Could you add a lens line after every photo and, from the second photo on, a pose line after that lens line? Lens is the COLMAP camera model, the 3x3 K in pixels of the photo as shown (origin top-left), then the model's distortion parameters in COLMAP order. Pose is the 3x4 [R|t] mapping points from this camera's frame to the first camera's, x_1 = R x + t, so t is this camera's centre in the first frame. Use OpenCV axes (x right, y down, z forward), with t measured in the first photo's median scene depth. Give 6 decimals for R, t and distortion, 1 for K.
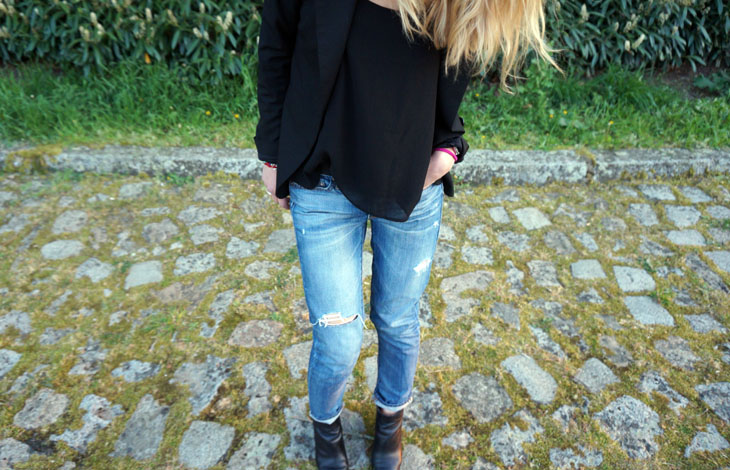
lens RADIAL K [[520.5, 0, 343.4], [0, 520.5, 217.6], [0, 0, 1]] dist [-0.047632, 0.030996]
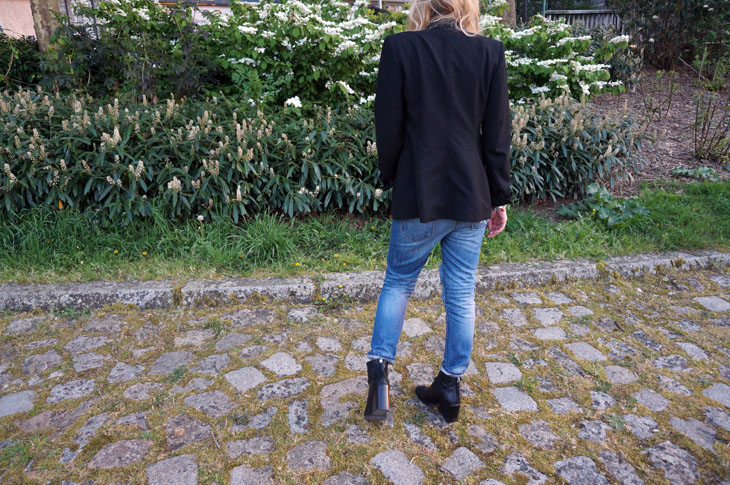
lens RADIAL K [[491.9, 0, 364.2], [0, 491.9, 246.5], [0, 0, 1]] dist [-0.047384, 0.032186]
pose [[0.989954, -0.039557, 0.135745, 0.120529], [0.071853, 0.967603, -0.242037, 0.072965], [-0.121773, 0.249359, 0.960724, -0.006328]]
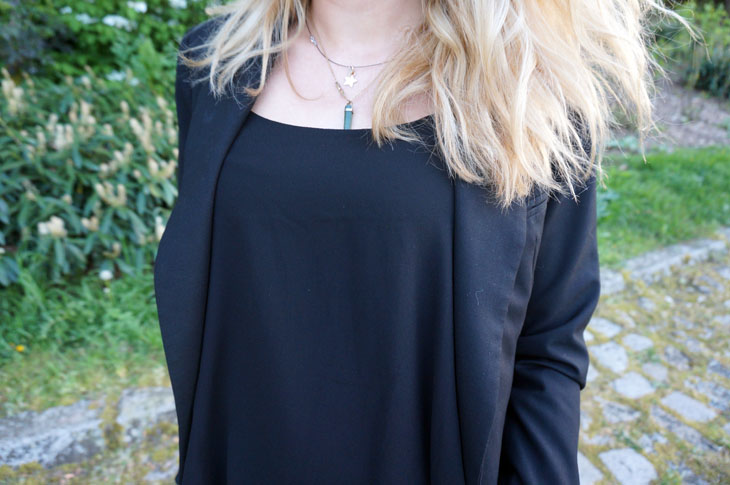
lens RADIAL K [[486.5, 0, 367.0], [0, 486.5, 240.7], [0, 0, 1]] dist [-0.021950, 0.001612]
pose [[0.895341, -0.158443, 0.416245, -0.055303], [0.228097, 0.965839, -0.122992, -0.182968], [-0.382538, 0.205064, 0.900896, 0.317264]]
